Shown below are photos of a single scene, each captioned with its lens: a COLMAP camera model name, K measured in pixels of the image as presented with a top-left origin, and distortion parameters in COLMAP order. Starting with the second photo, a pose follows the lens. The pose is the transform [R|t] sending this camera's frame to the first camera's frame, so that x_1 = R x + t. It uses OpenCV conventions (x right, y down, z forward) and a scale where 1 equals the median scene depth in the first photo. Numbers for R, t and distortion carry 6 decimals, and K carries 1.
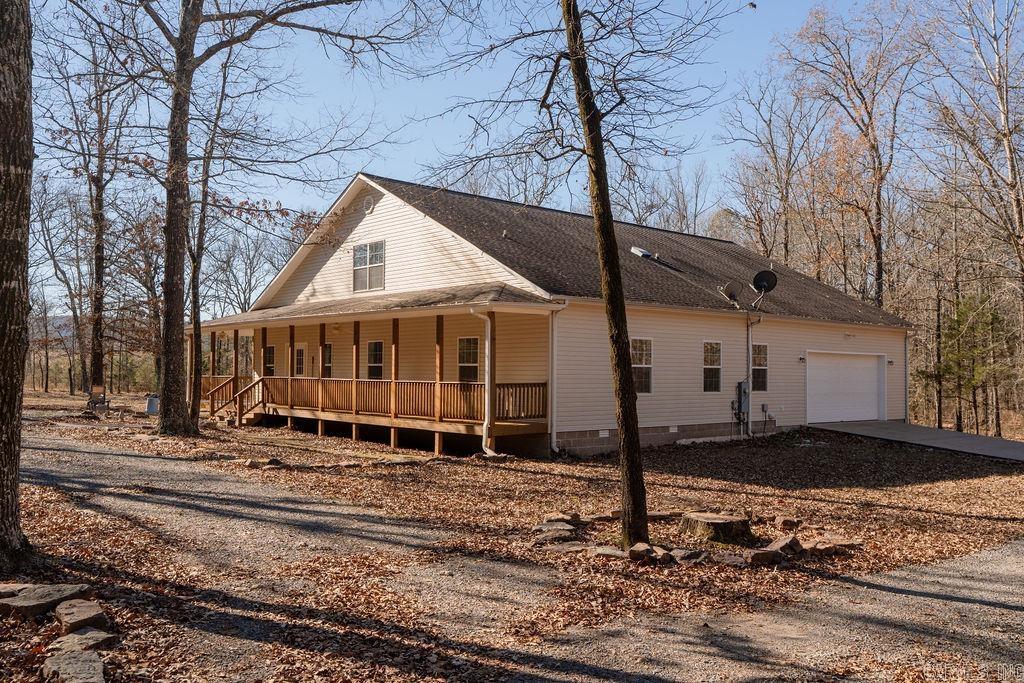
lens RADIAL K [[895.7, 0, 519.4], [0, 895.7, 341.3], [0, 0, 1]] dist [0.061761, 0.017059]
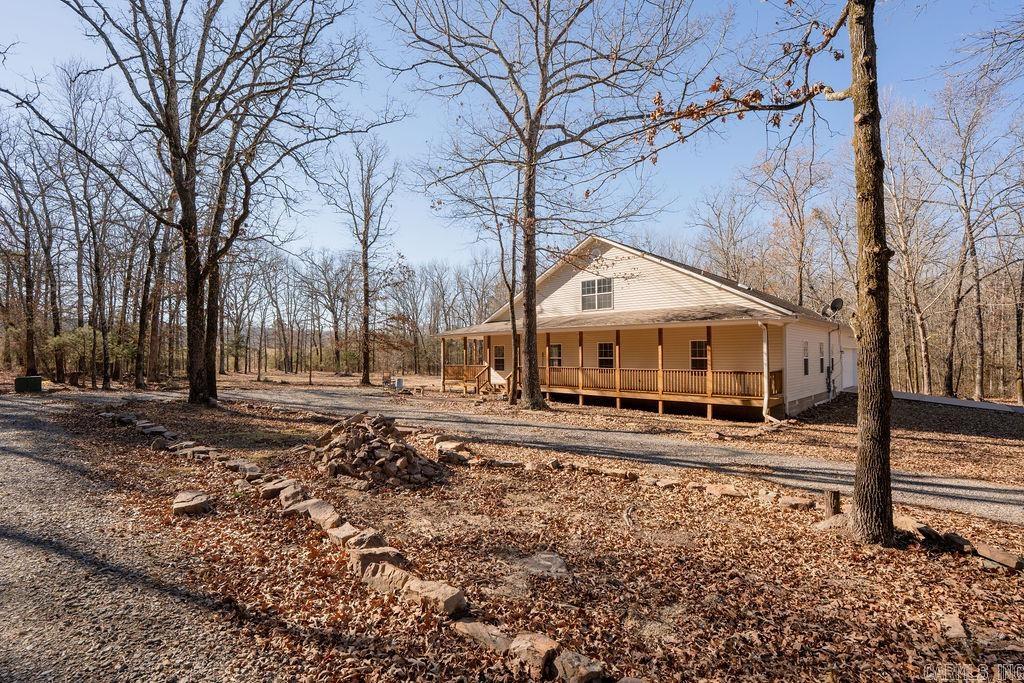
lens RADIAL K [[493.4, 0, 512.0], [0, 493.4, 341.5], [0, 0, 1]] dist [-0.042564, 0.000451]
pose [[0.996505, -0.006079, 0.083314, -0.415819], [0.005834, 0.999978, 0.003182, -0.006309], [-0.083332, -0.002685, 0.996518, 0.185095]]
